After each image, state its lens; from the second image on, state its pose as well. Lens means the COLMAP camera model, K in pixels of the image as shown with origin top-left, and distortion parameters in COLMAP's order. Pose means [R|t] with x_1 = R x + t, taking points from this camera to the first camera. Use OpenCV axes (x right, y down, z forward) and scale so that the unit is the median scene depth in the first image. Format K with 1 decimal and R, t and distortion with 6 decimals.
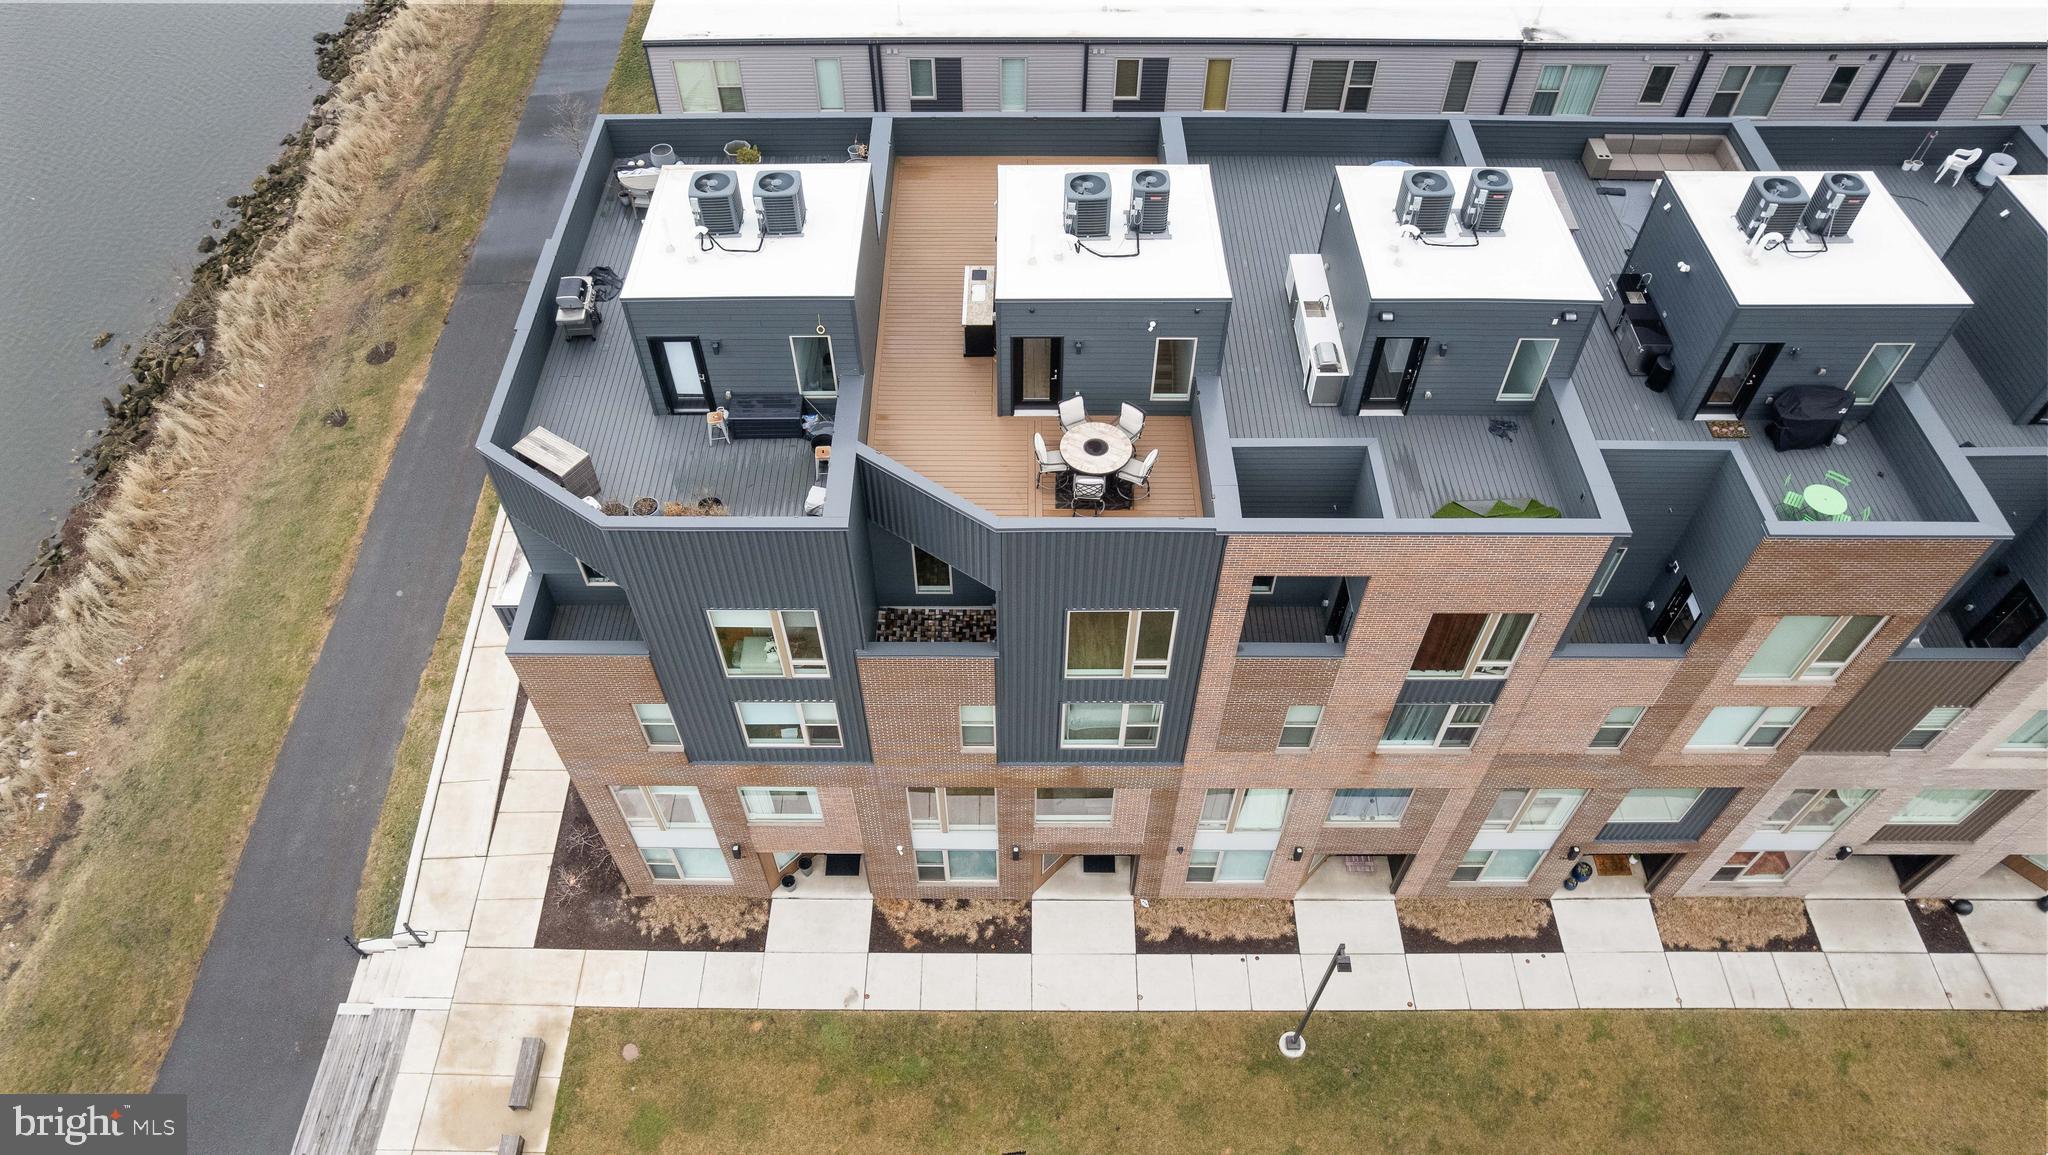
lens RADIAL K [[1306.4, 0, 1014.3], [0, 1306.4, 602.6], [0, 0, 1]] dist [-0.094269, 0.082731]
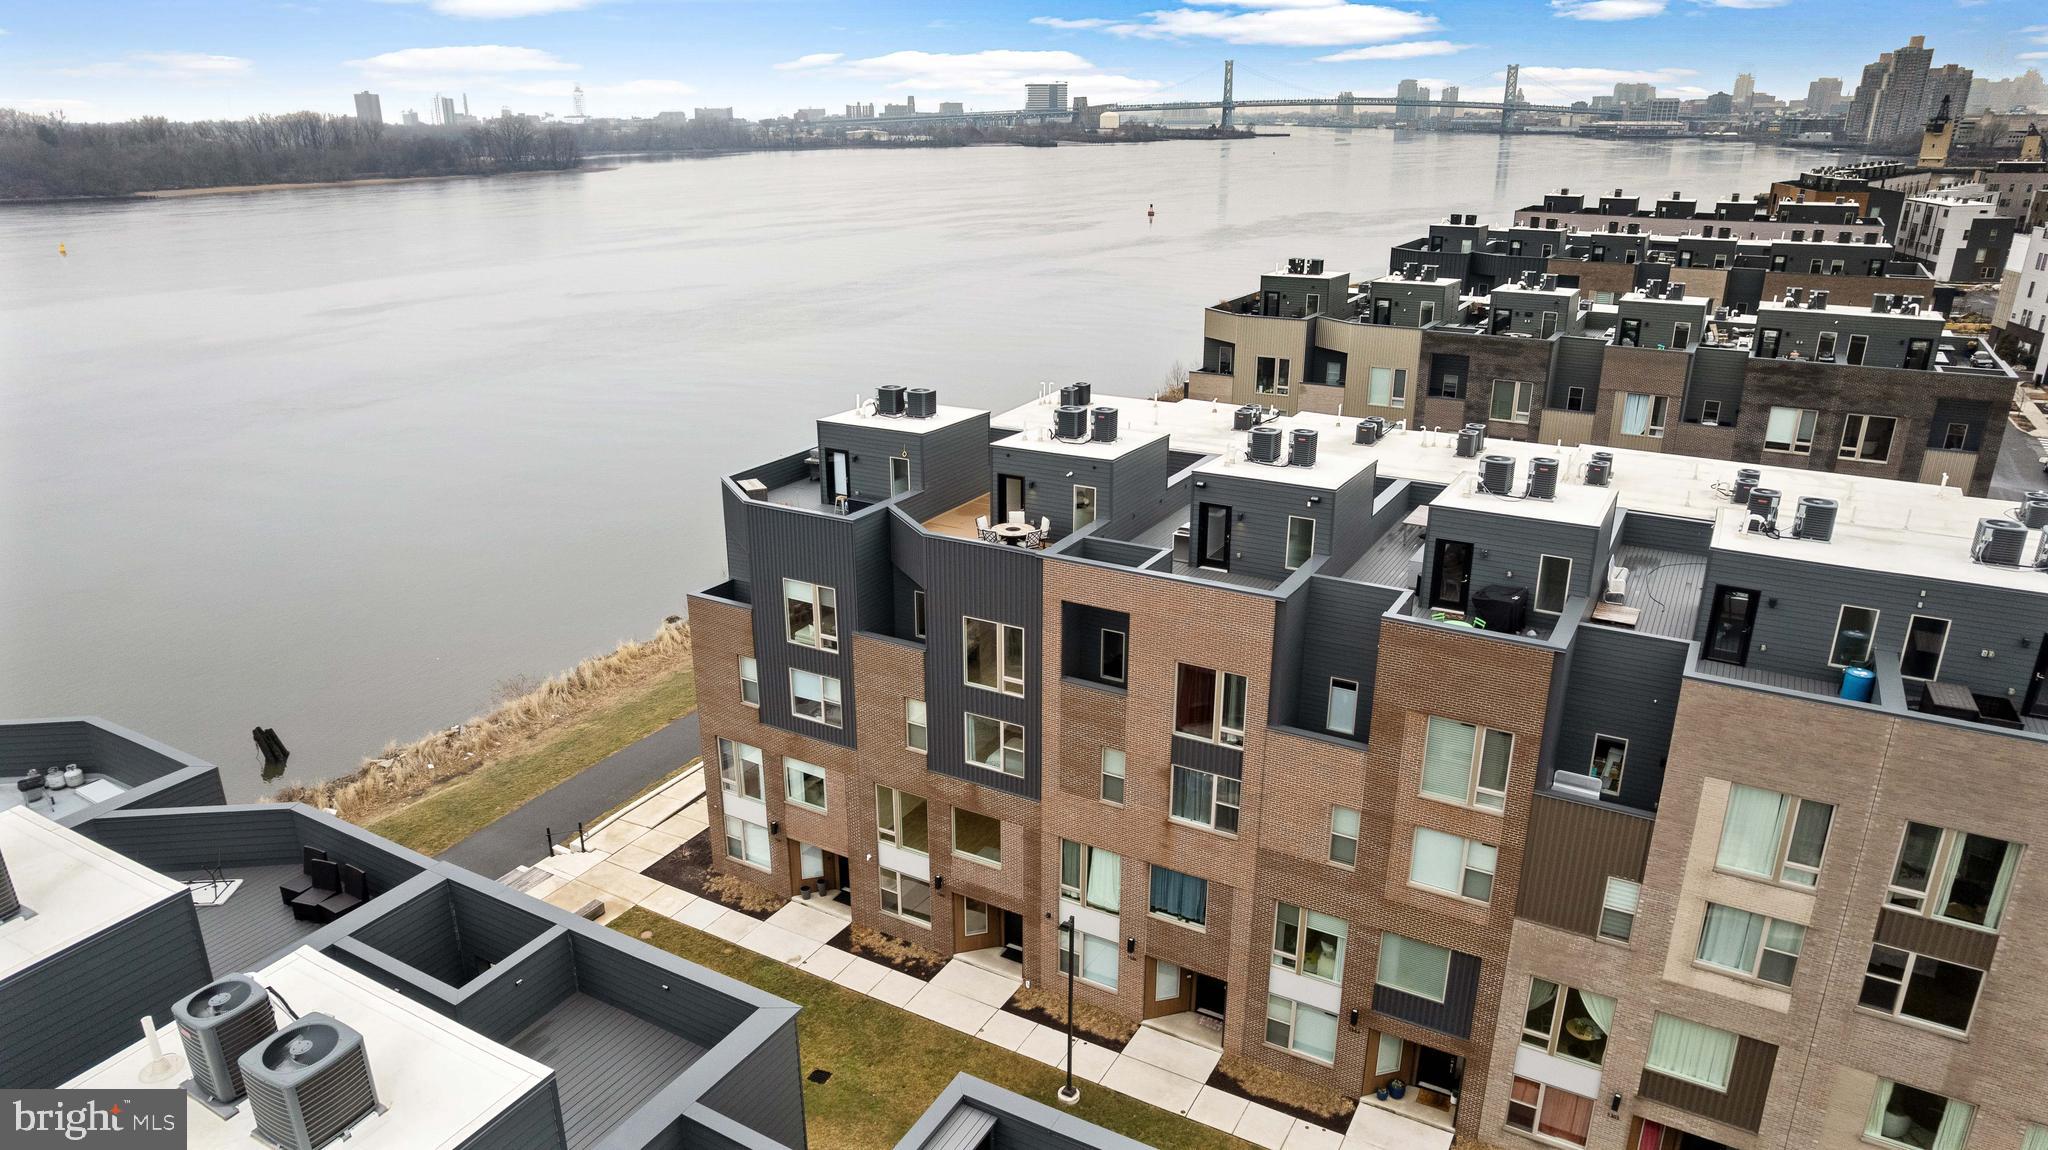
lens RADIAL K [[1306.4, 0, 1014.3], [0, 1306.4, 600.1], [0, 0, 1]] dist [-0.094269, 0.082731]
pose [[0.868766, 0.173952, -0.463667, 0.639606], [-0.390173, 0.817025, -0.424541, 0.494441], [0.304977, 0.549737, 0.777675, -0.171765]]
